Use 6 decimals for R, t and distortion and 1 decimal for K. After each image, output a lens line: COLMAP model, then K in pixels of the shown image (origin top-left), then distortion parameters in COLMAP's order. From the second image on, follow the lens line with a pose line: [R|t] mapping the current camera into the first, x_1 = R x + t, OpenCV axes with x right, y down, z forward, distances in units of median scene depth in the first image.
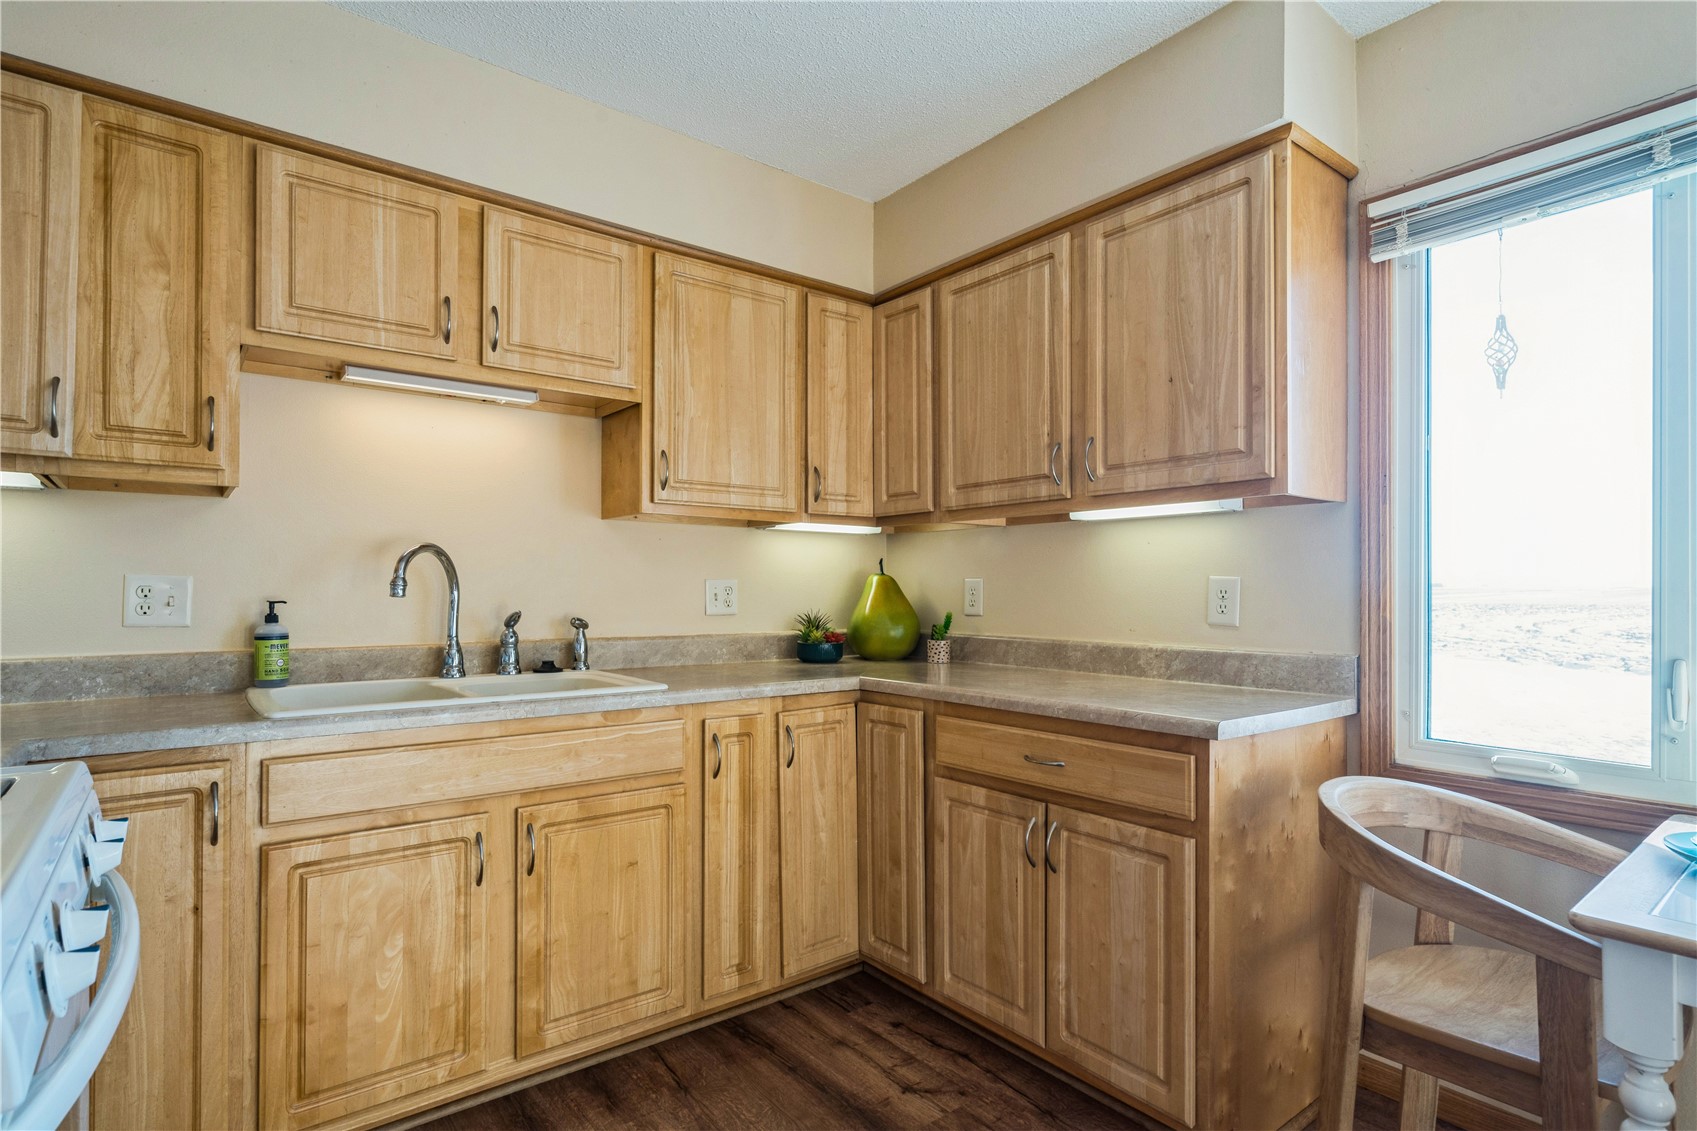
lens RADIAL K [[862.0, 0, 848.9], [0, 862.0, 574.9], [0, 0, 1]] dist [-0.004124, 0.002697]
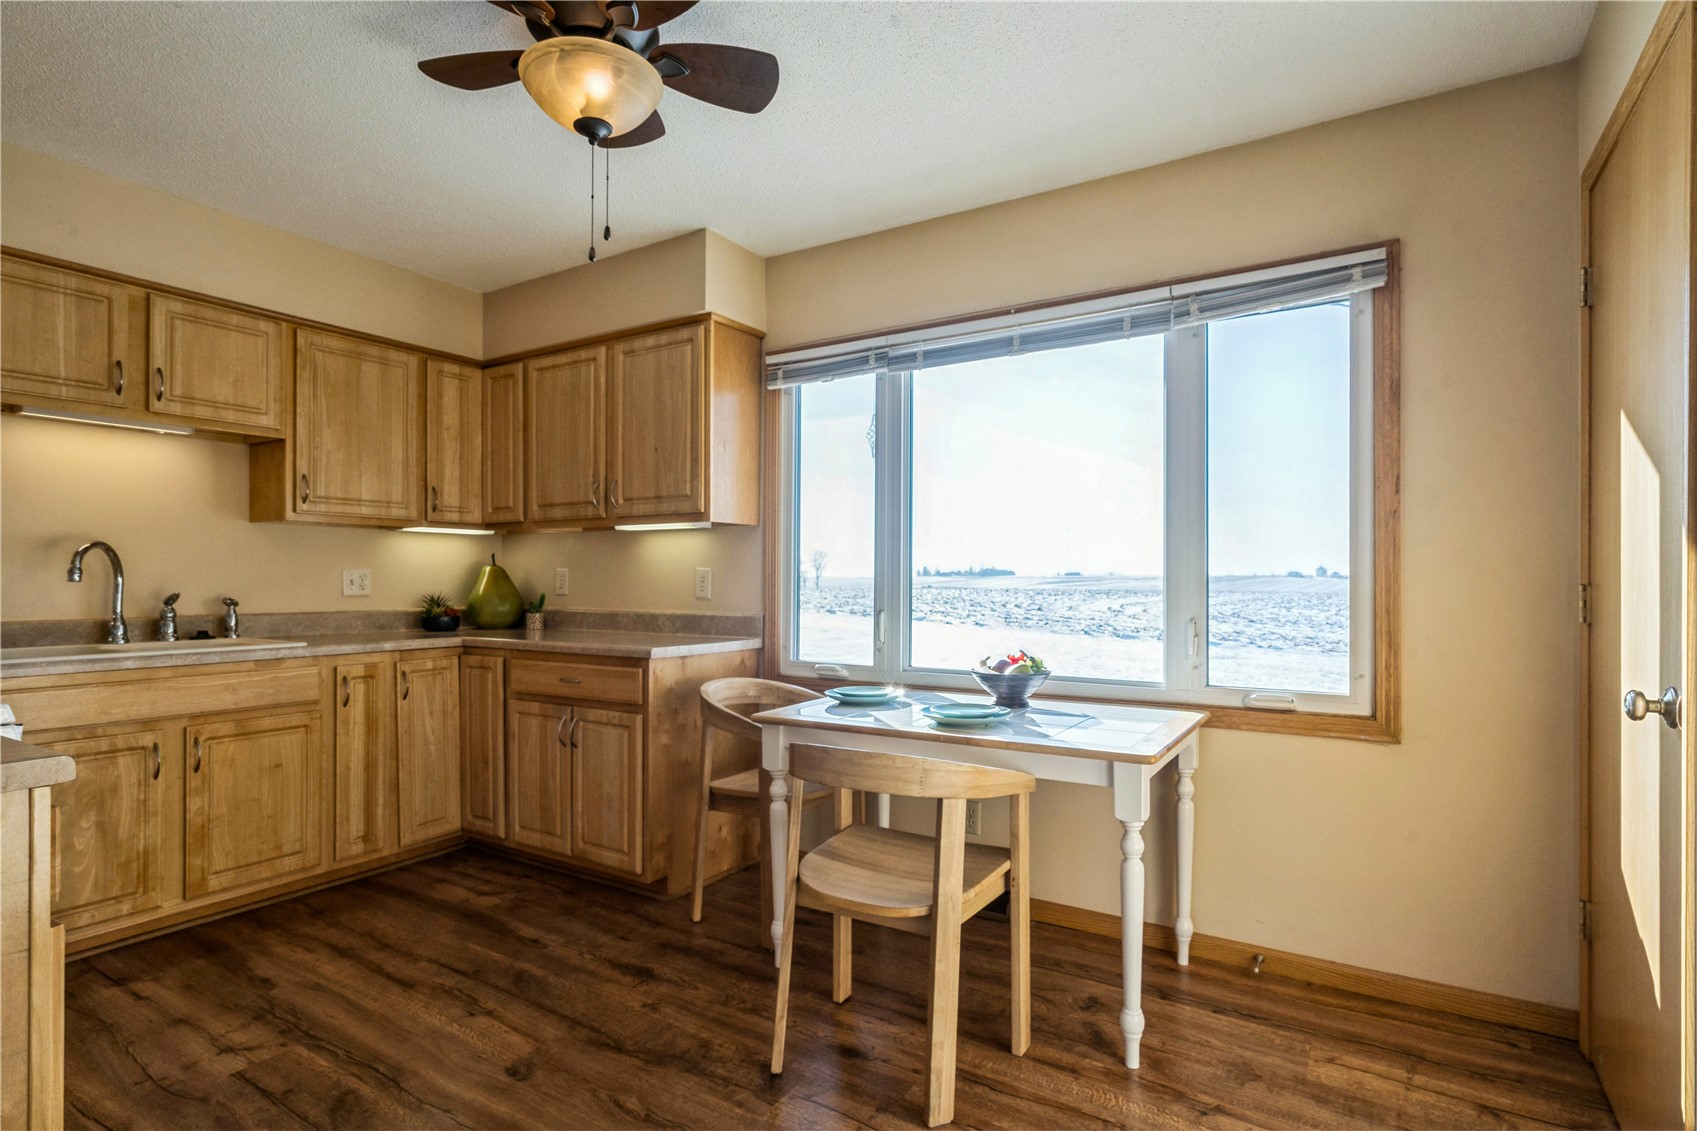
lens RADIAL K [[862.0, 0, 850.2], [0, 862.0, 571.7], [0, 0, 1]] dist [-0.004124, 0.002697]
pose [[0.941561, 0.001627, 0.336837, 0.159403], [-0.004822, 0.999951, 0.008650, -0.007233], [-0.336807, -0.009768, 0.941523, -0.655028]]
